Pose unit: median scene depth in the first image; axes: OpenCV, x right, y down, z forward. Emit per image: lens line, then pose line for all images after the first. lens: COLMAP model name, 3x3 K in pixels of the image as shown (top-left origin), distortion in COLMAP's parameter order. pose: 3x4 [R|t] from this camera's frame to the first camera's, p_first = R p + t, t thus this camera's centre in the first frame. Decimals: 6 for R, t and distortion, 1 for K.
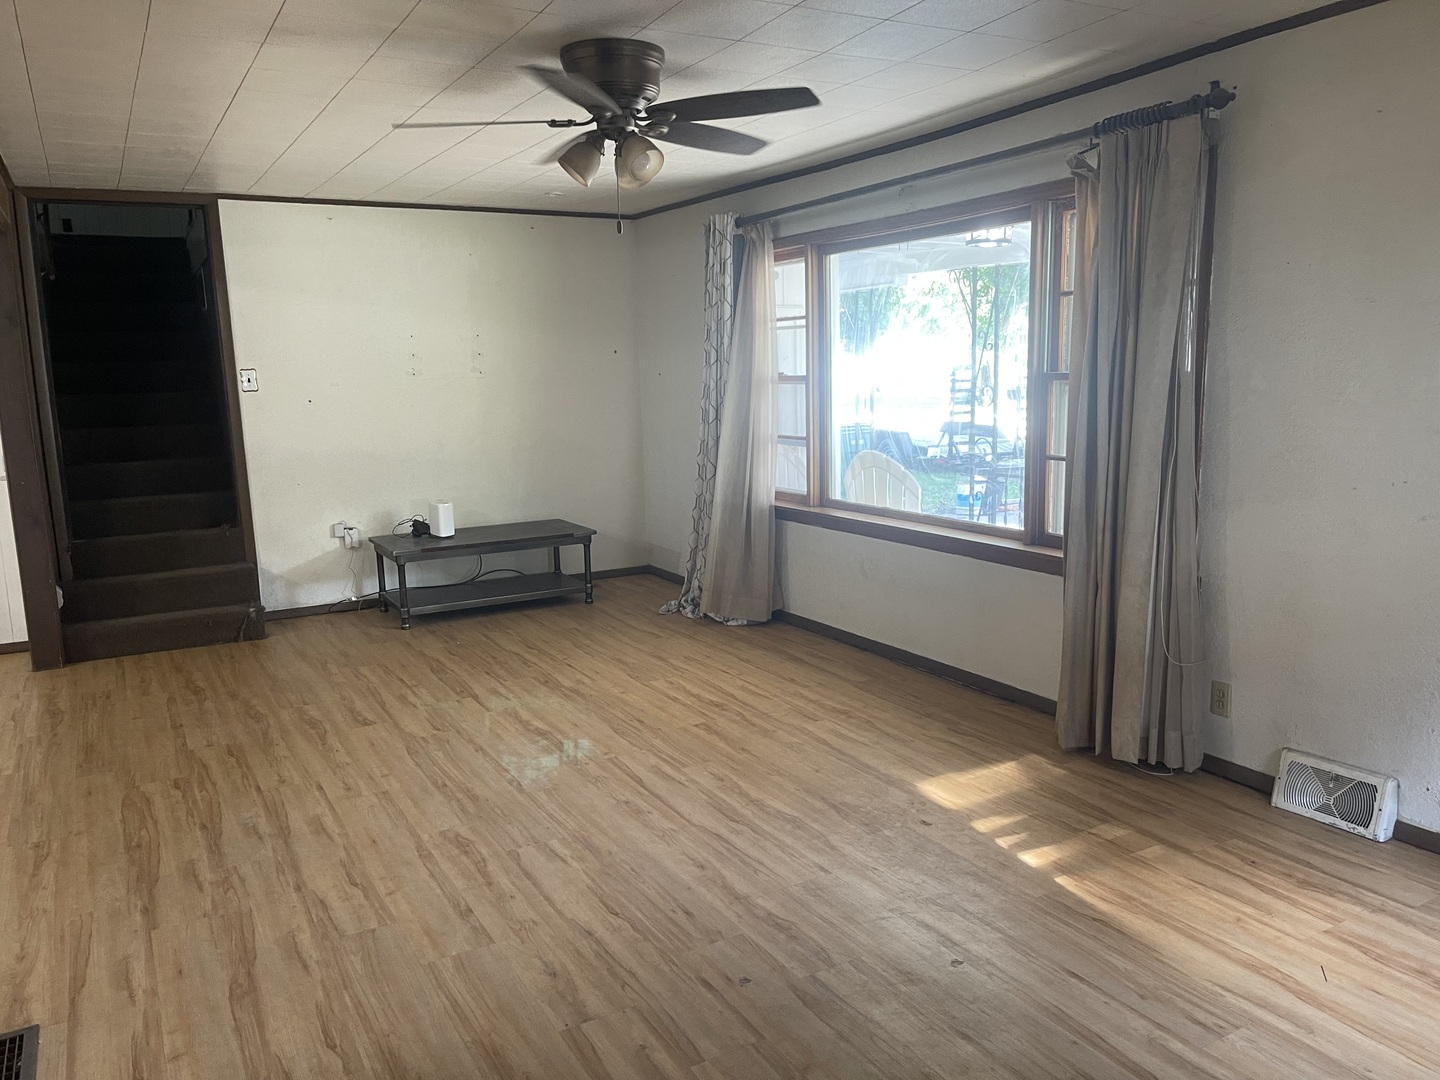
lens RADIAL K [[1087.3, 0, 718.7], [0, 1087.3, 540.9], [0, 0, 1]] dist [0.039530, -0.035737]
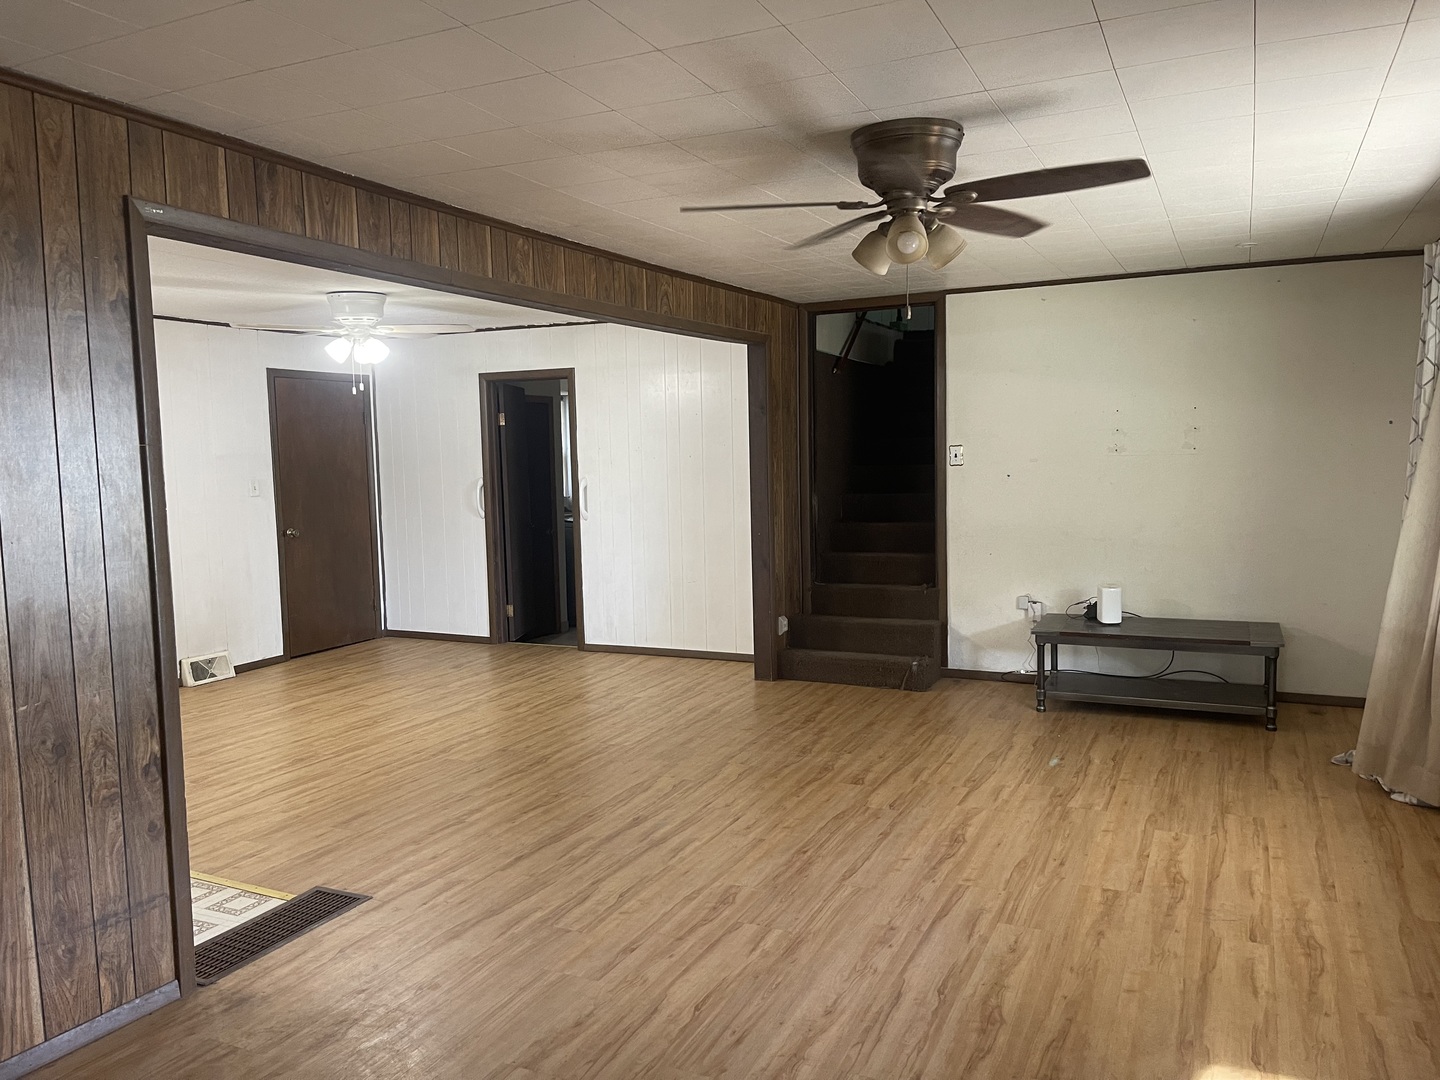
lens RADIAL K [[1087.3, 0, 722.2], [0, 1087.3, 539.4], [0, 0, 1]] dist [0.039530, -0.035737]
pose [[0.573289, 0.080011, -0.815437, 0.412701], [-0.123710, 0.992264, 0.010388, -0.057525], [0.809960, 0.094922, 0.578753, 0.235842]]
